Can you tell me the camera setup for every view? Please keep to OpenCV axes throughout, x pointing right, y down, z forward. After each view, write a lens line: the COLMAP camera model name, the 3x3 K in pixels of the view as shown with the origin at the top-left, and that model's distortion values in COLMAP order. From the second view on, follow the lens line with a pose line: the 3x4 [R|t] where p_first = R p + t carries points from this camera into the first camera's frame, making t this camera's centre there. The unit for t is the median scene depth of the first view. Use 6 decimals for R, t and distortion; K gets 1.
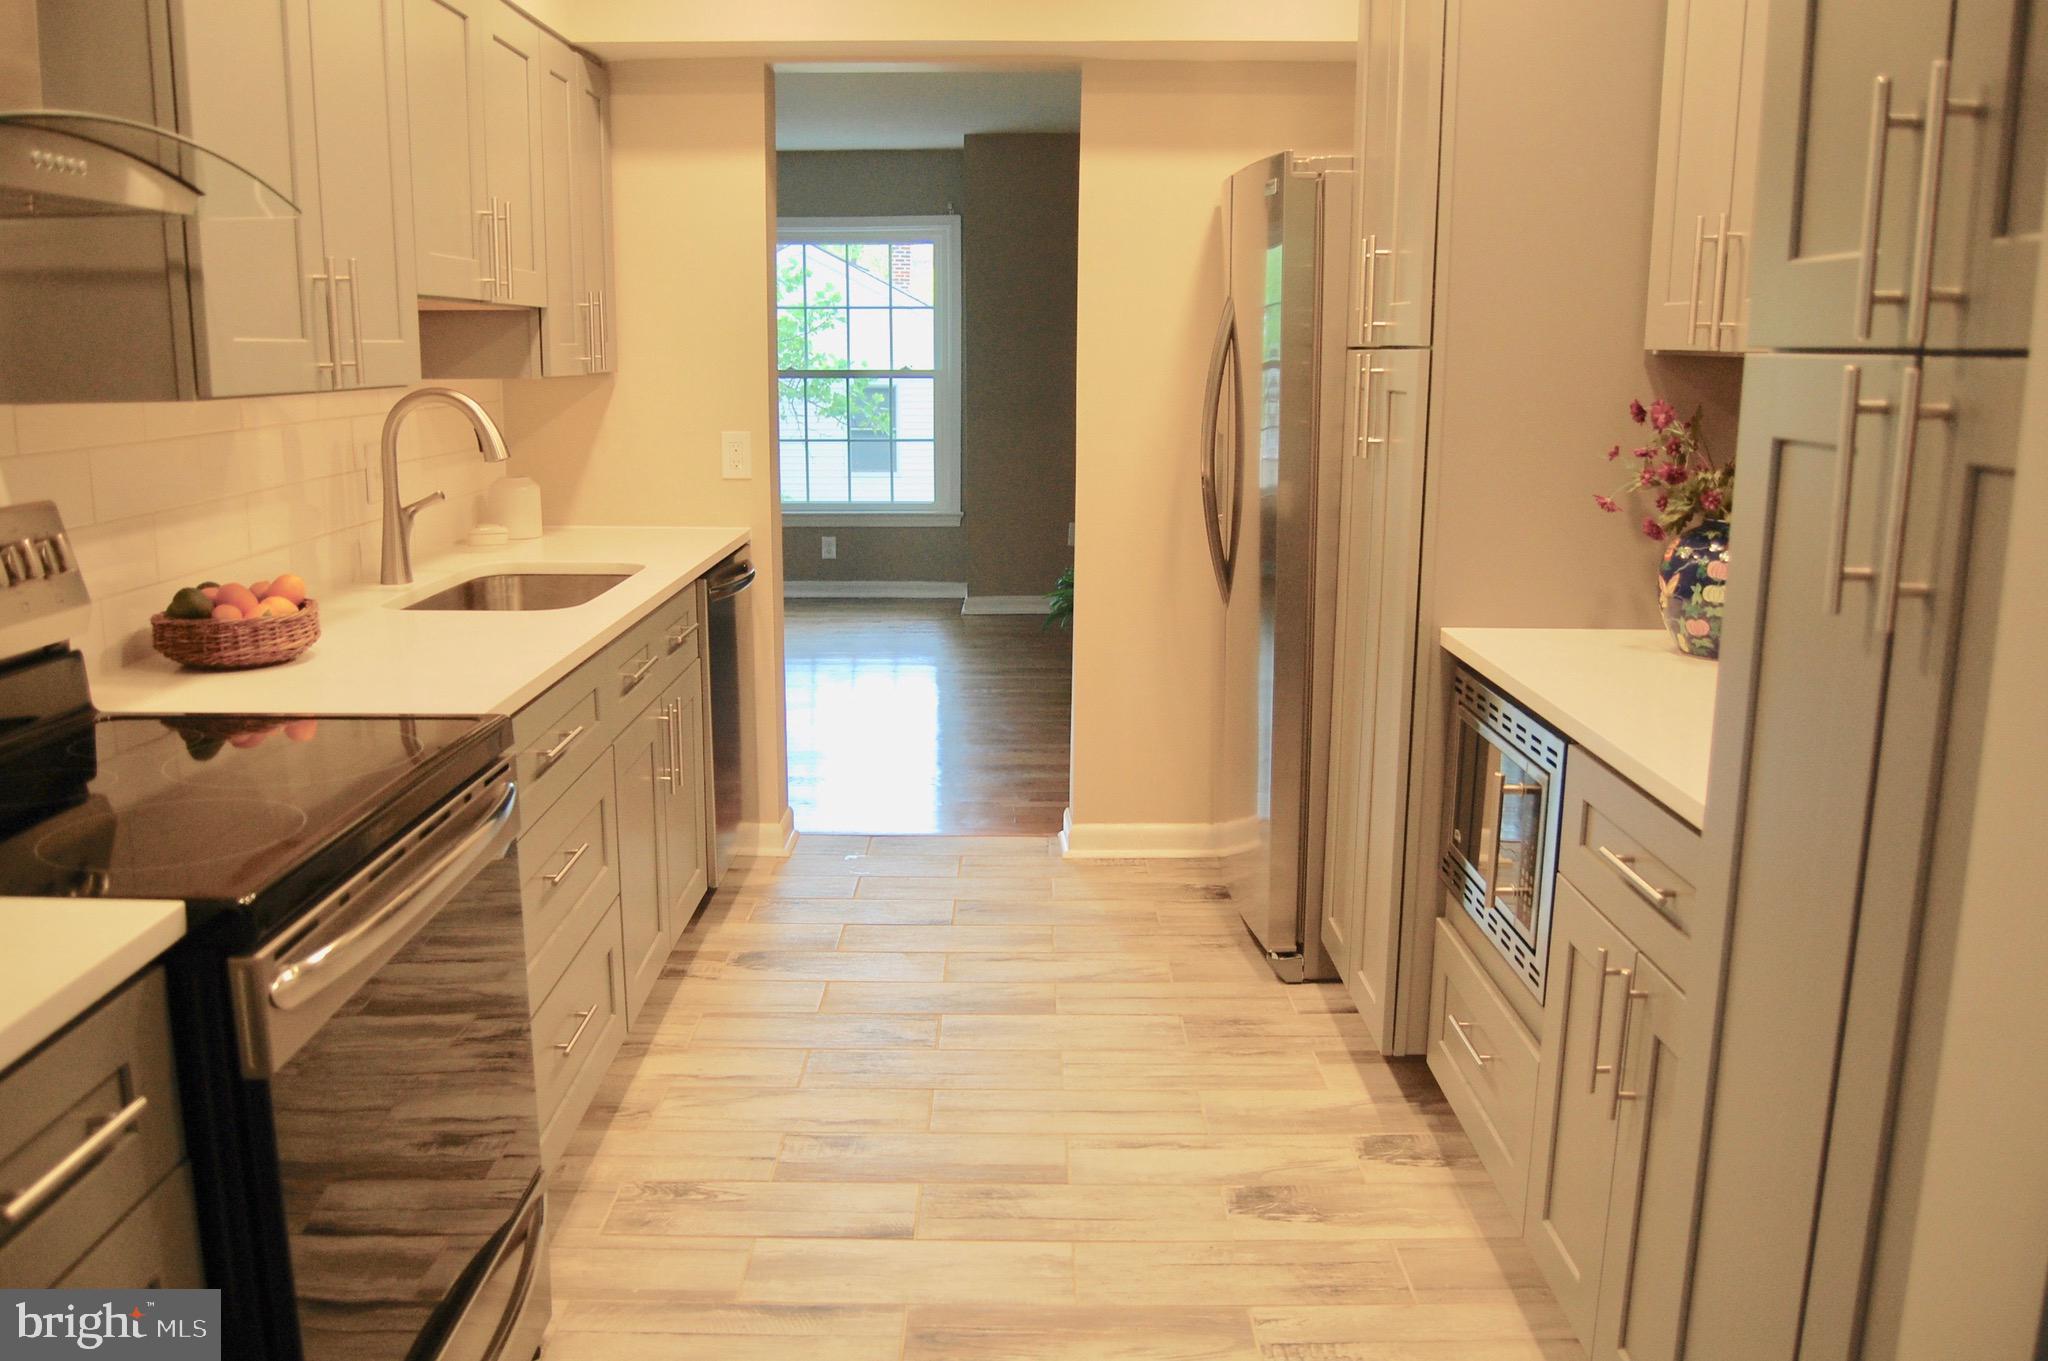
lens RADIAL K [[1639.0, 0, 1016.4], [0, 1639.0, 689.7], [0, 0, 1]] dist [-0.074312, 0.006397]
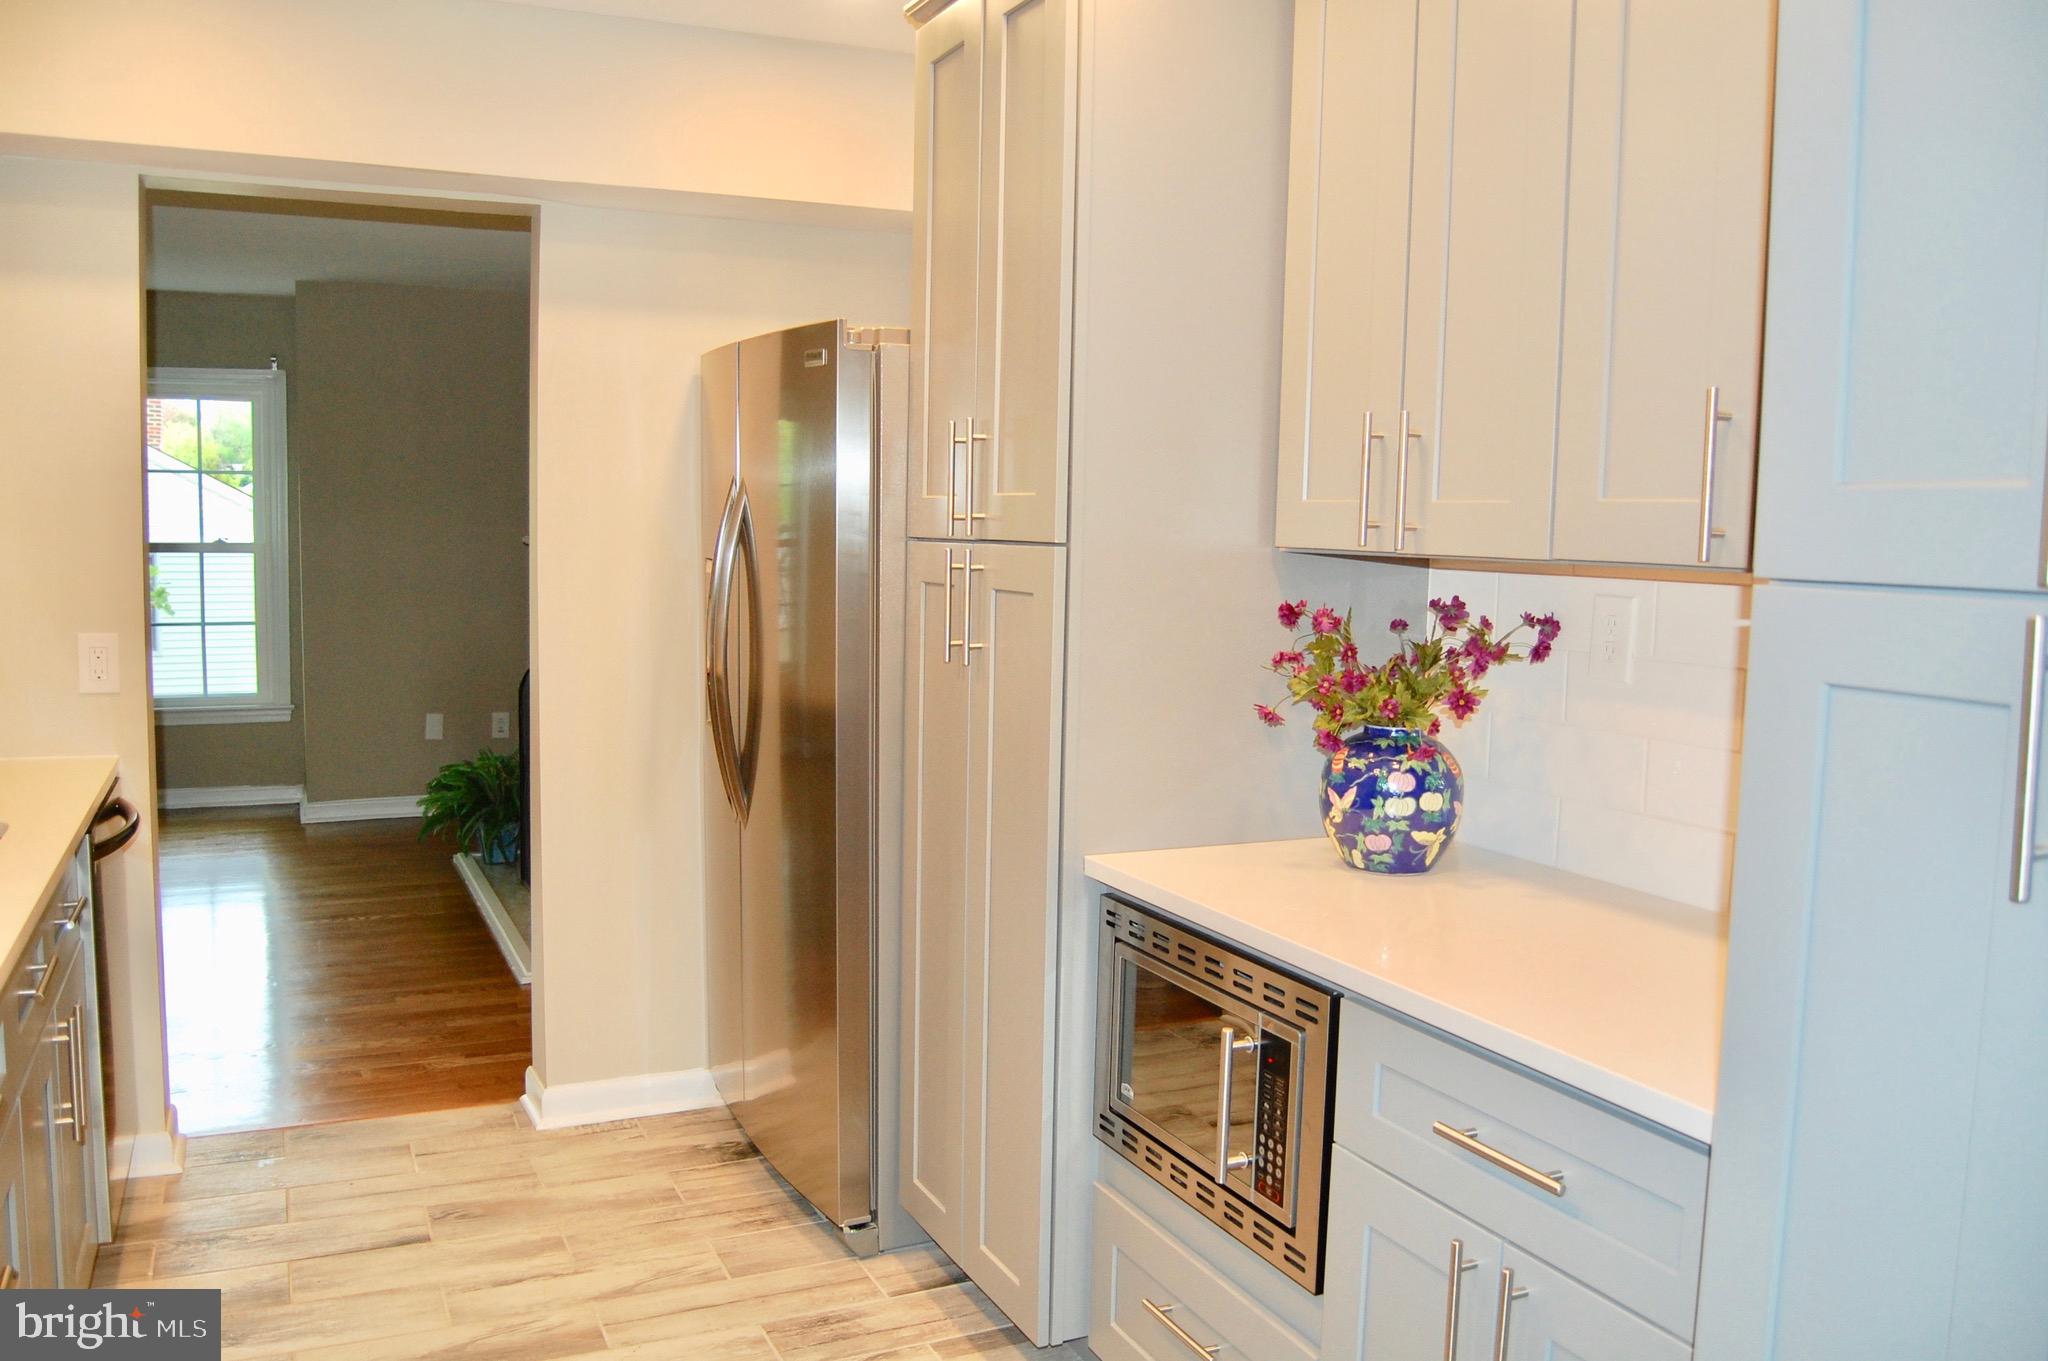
lens RADIAL K [[1639.0, 0, 1016.4], [0, 1639.0, 689.7], [0, 0, 1]] dist [-0.074312, 0.006397]
pose [[0.906286, -0.028866, 0.421679, -0.105287], [0.070422, 0.994033, -0.083306, -0.039880], [-0.416758, 0.105194, 0.902910, 0.141995]]
